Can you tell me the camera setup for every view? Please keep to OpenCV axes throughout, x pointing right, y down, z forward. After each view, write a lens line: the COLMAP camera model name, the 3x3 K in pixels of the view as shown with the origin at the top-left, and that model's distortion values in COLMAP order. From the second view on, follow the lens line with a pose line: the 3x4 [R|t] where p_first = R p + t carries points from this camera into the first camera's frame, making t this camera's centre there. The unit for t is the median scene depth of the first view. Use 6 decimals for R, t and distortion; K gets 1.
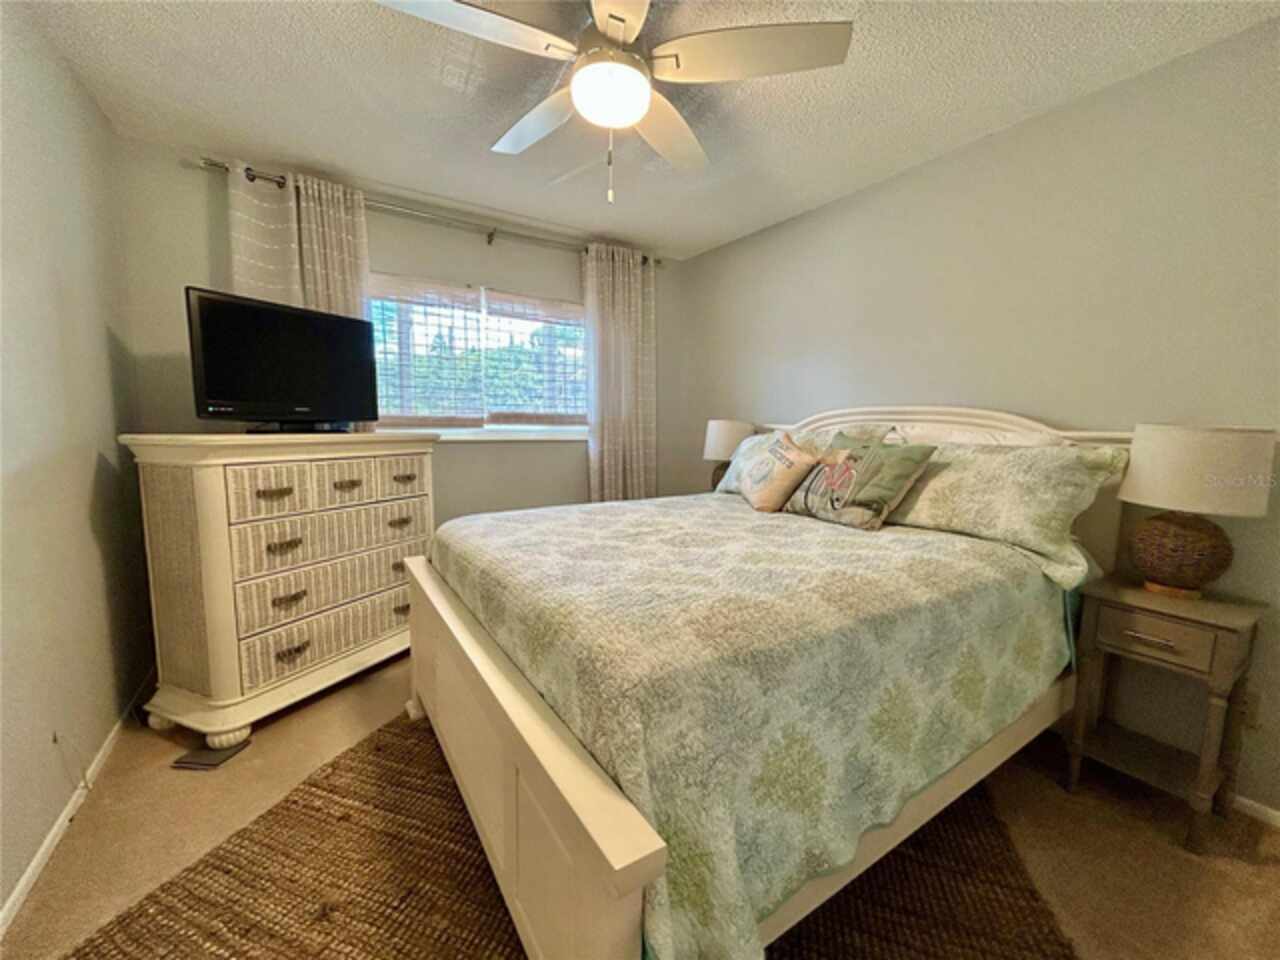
lens RADIAL K [[516.4, 0, 634.1], [0, 516.4, 479.1], [0, 0, 1]] dist [0.000770, 0.000381]
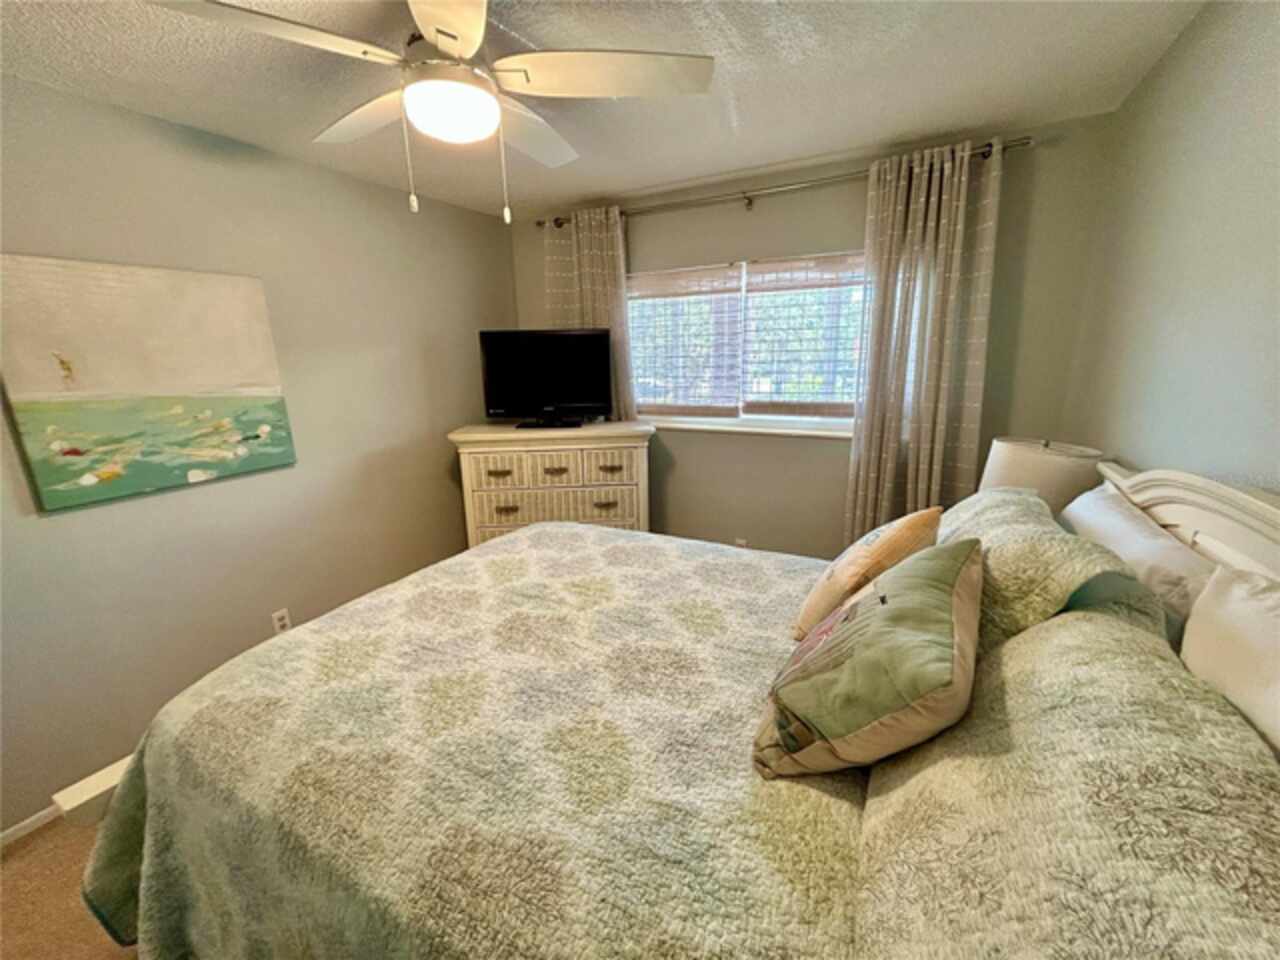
lens RADIAL K [[514.6, 0, 635.4], [0, 514.6, 479.8], [0, 0, 1]] dist [-0.000411, 0.000443]
pose [[0.488909, 0.184960, -0.852501, 0.642969], [-0.065698, 0.982295, 0.175442, -0.207282], [0.869857, -0.029767, 0.492404, 0.554657]]
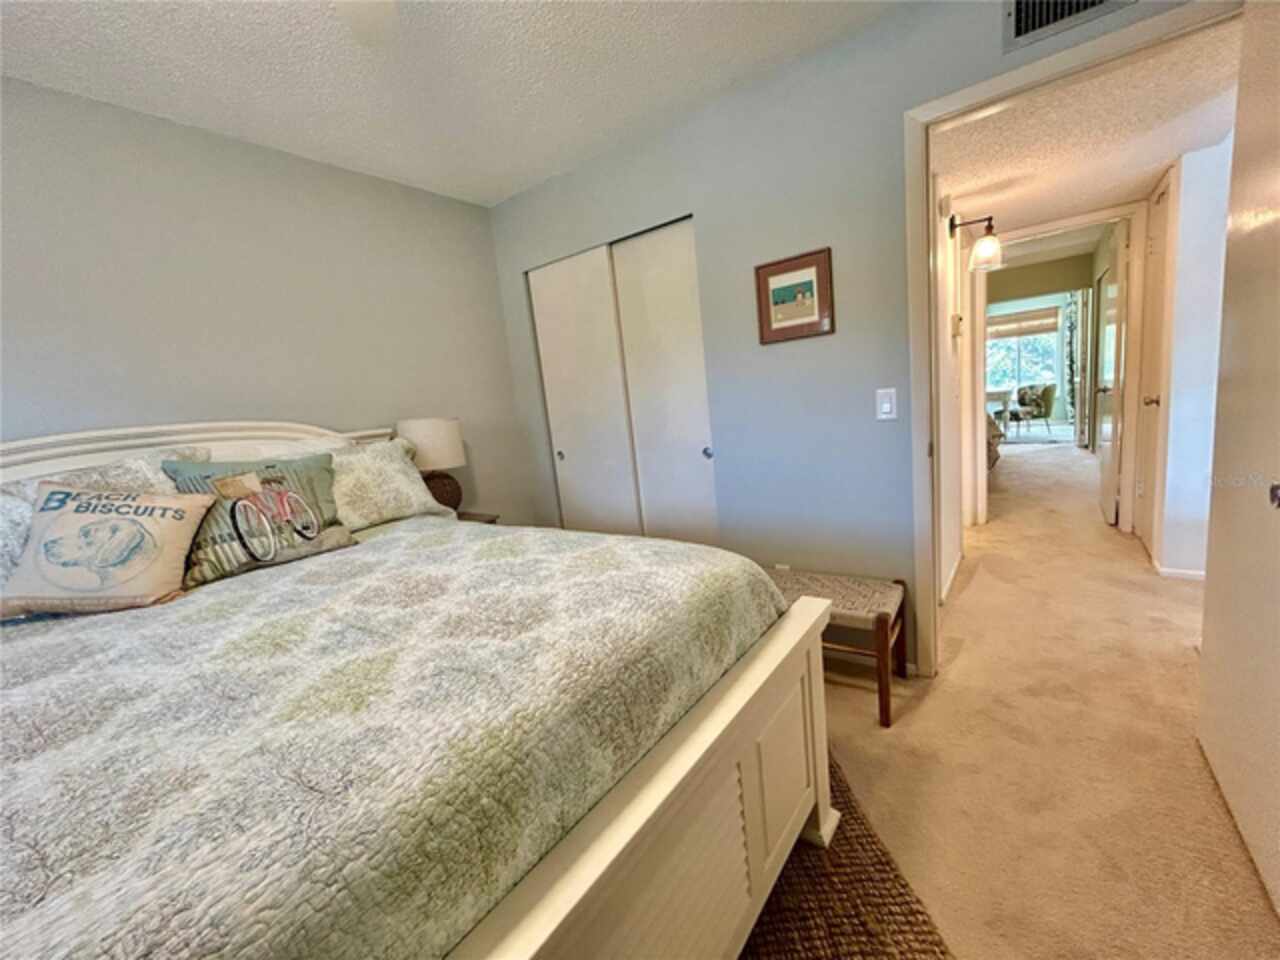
lens RADIAL K [[516.4, 0, 634.1], [0, 516.4, 479.1], [0, 0, 1]] dist [0.000770, 0.000381]
pose [[-0.344004, -0.125793, 0.930504, -0.483383], [0.200187, 0.958376, 0.203569, -0.086734], [-0.917380, 0.256304, -0.304503, 0.661235]]
